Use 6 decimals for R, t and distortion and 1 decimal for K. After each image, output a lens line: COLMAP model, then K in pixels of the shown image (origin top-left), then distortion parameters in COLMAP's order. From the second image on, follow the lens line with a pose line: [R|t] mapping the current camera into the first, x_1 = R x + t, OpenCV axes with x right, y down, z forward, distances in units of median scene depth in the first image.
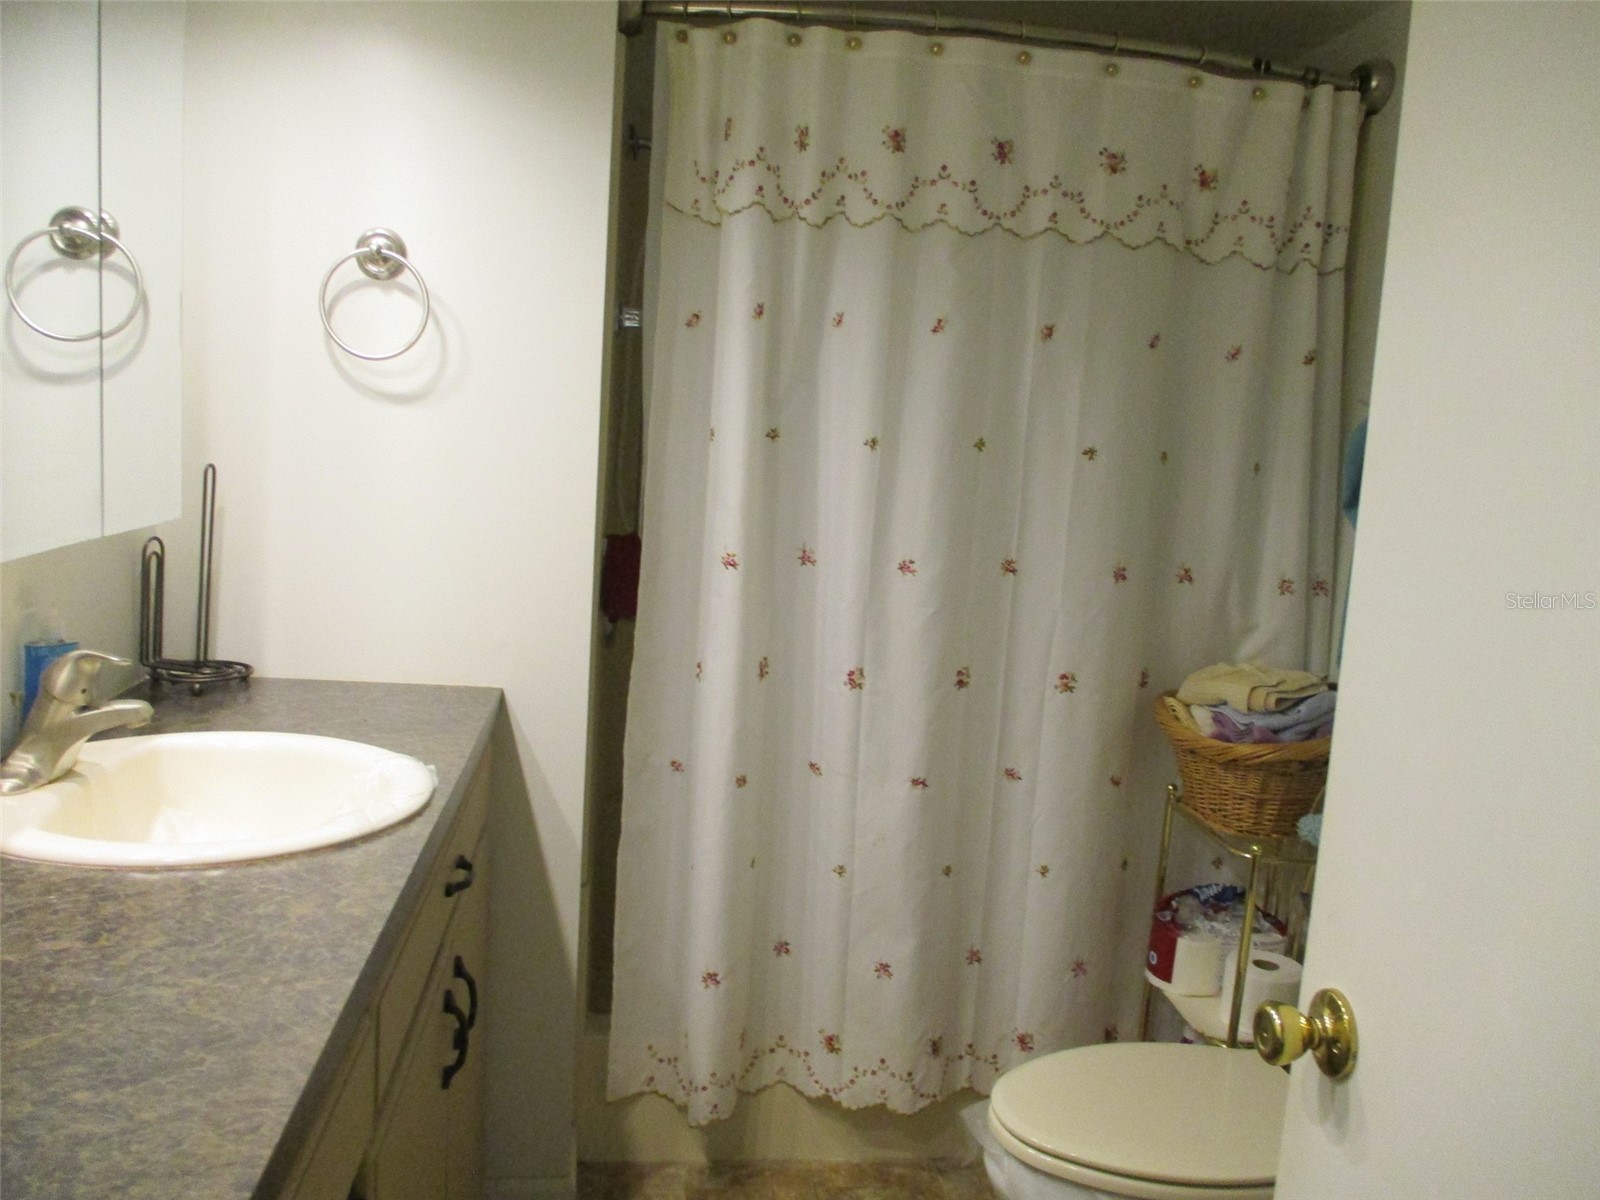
lens RADIAL K [[1422.7, 0, 800.1], [0, 1422.7, 595.2], [0, 0, 1]] dist [0.021373, 0.007309]
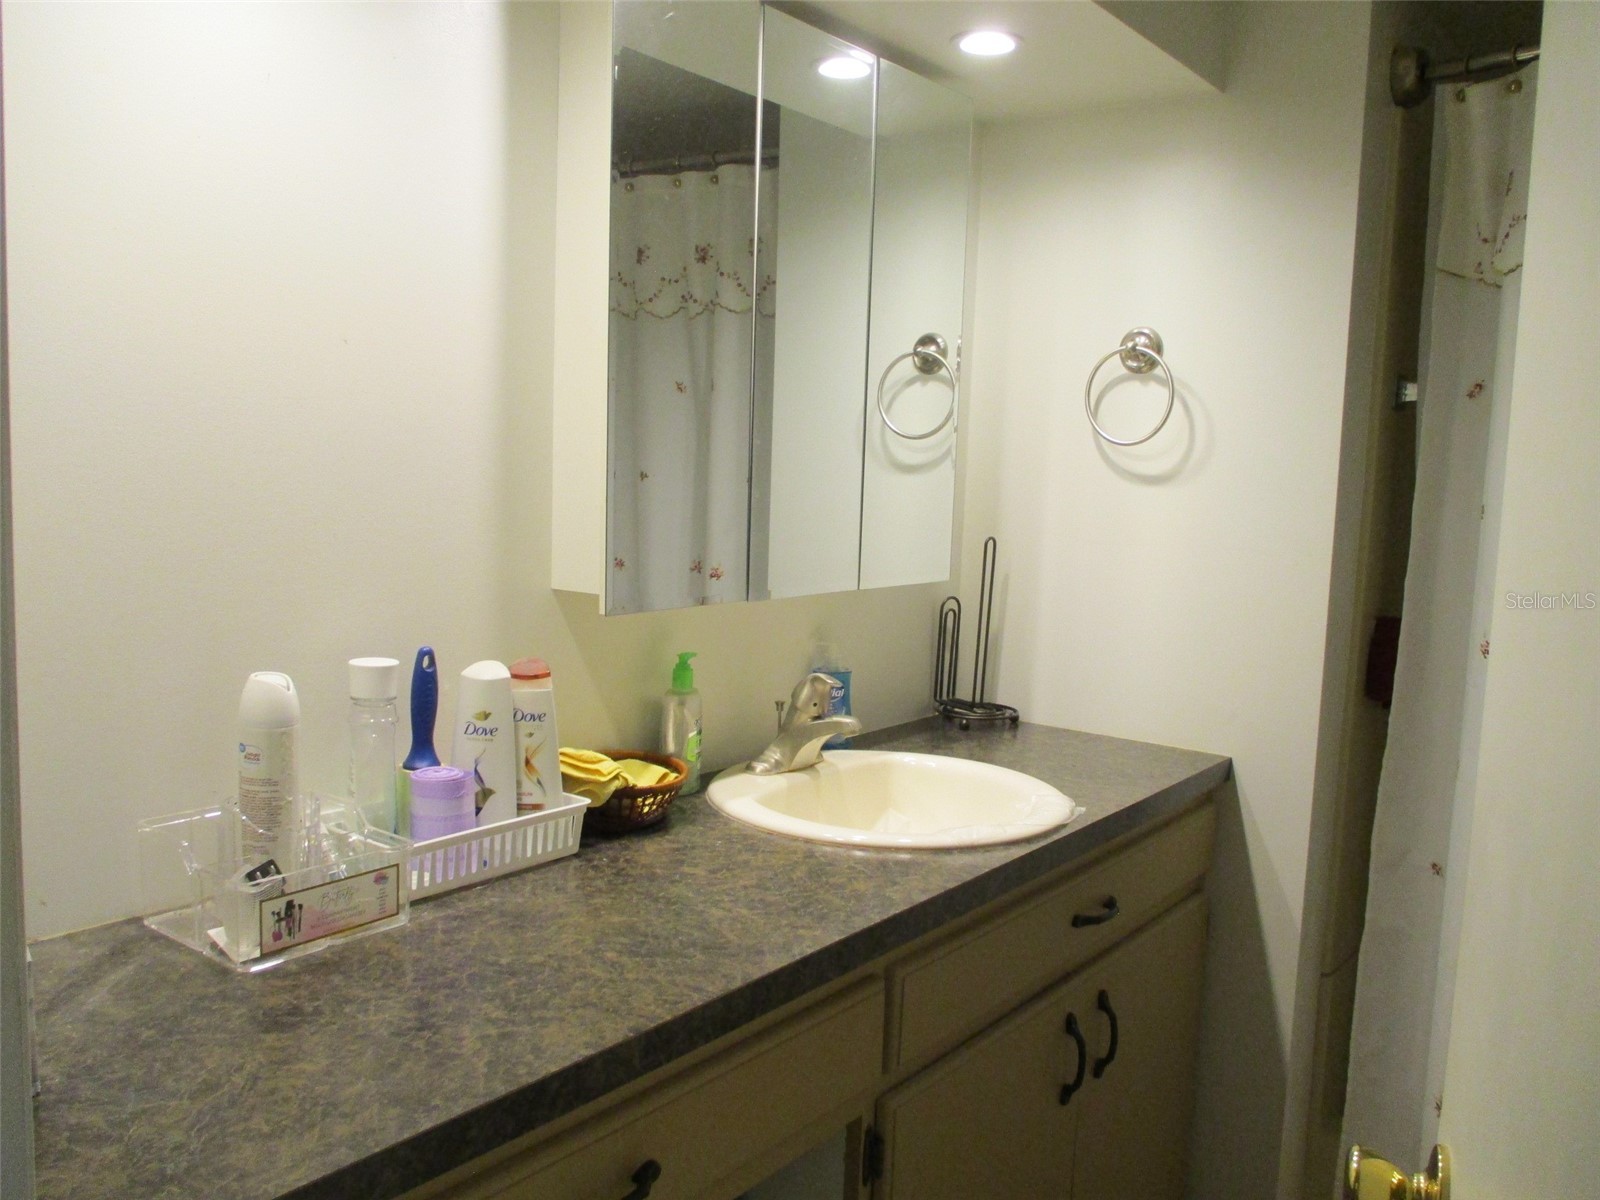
lens RADIAL K [[1422.7, 0, 800.3], [0, 1422.7, 604.7], [0, 0, 1]] dist [0.021373, 0.007309]
pose [[0.727011, 0.040928, -0.685405, 0.281269], [-0.083356, 0.996100, -0.028936, 0.011725], [0.681548, 0.078170, 0.727587, 0.031719]]
